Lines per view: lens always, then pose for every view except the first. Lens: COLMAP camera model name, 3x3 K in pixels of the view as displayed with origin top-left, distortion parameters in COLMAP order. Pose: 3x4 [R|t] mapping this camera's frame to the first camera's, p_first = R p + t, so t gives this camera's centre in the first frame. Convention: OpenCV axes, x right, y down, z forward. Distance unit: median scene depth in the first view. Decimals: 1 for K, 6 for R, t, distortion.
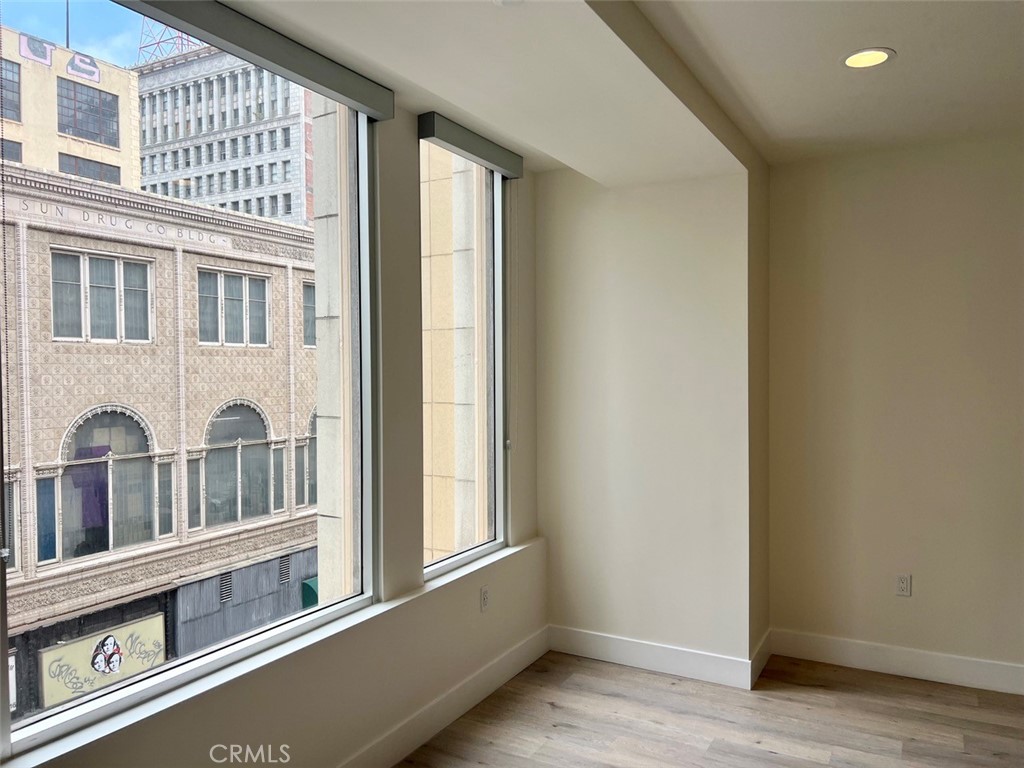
lens RADIAL K [[779.7, 0, 520.8], [0, 779.7, 379.0], [0, 0, 1]] dist [0.035686, -0.016354]
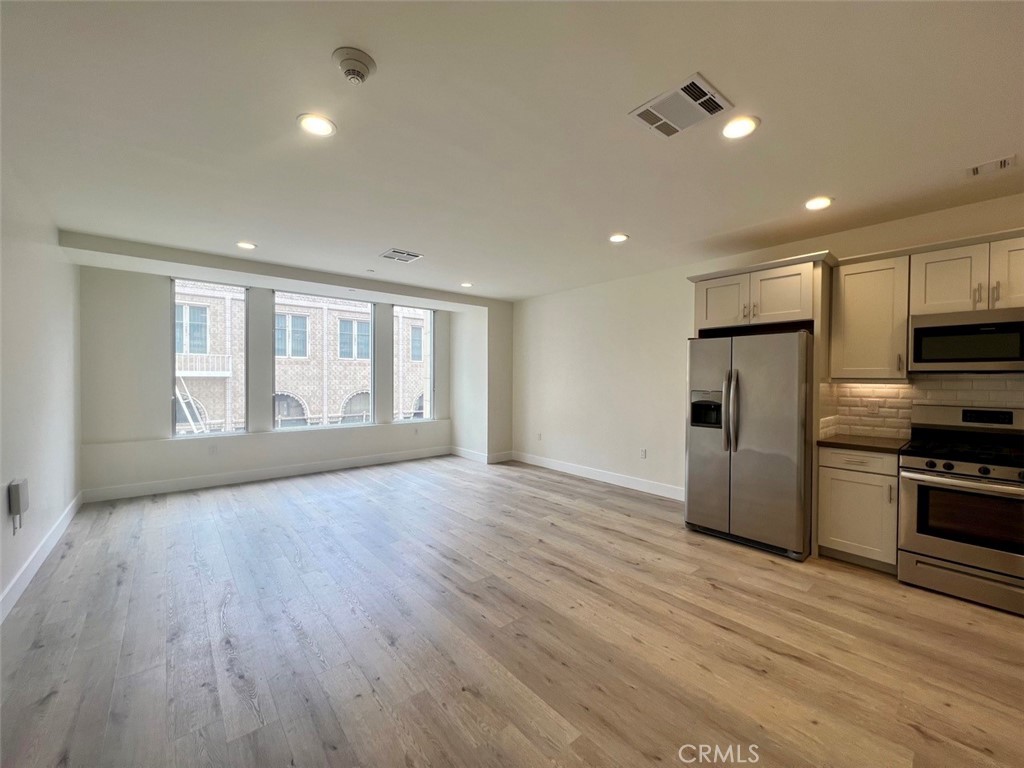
lens RADIAL K [[410.0, 0, 510.7], [0, 410.0, 378.1], [0, 0, 1]] dist [-0.003994, 0.001291]
pose [[0.931673, 0.012332, -0.363090, 1.304183], [-0.016024, 0.999846, -0.007158, 0.048887], [0.362945, 0.012487, 0.931727, -0.711906]]
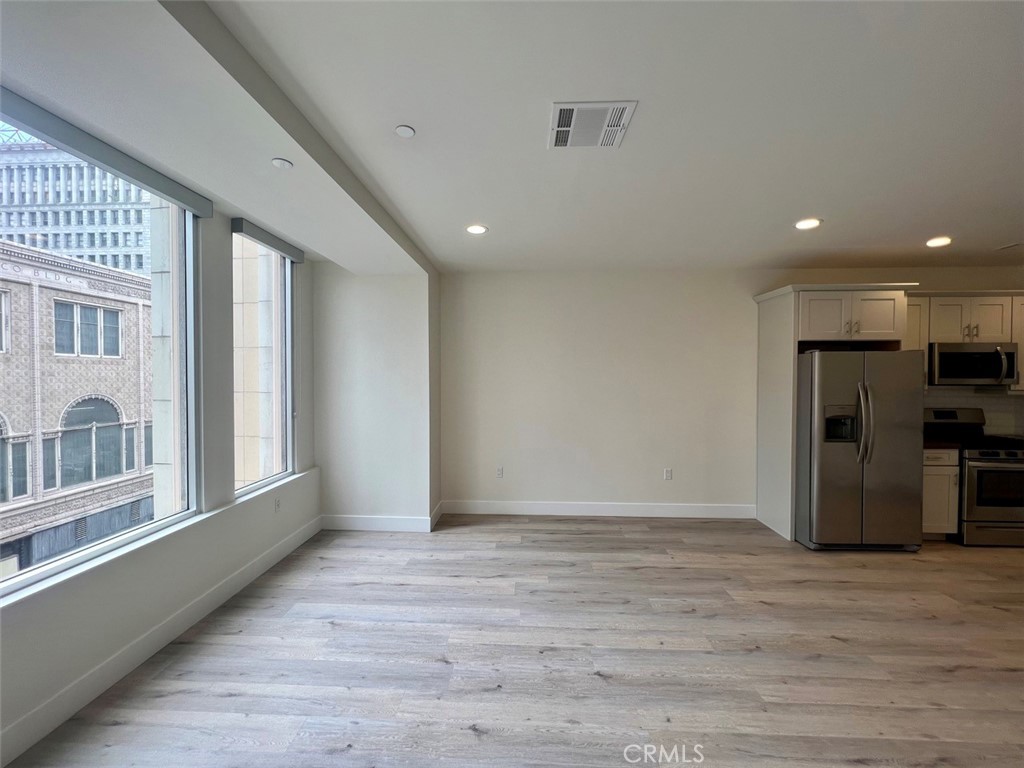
lens RADIAL K [[410.0, 0, 516.4], [0, 410.0, 379.2], [0, 0, 1]] dist [-0.003994, 0.001291]
pose [[0.897655, 0.004109, 0.440681, 0.001307], [-0.002042, 0.999985, -0.005166, 0.000410], [-0.440695, 0.003737, 0.897649, -0.002113]]
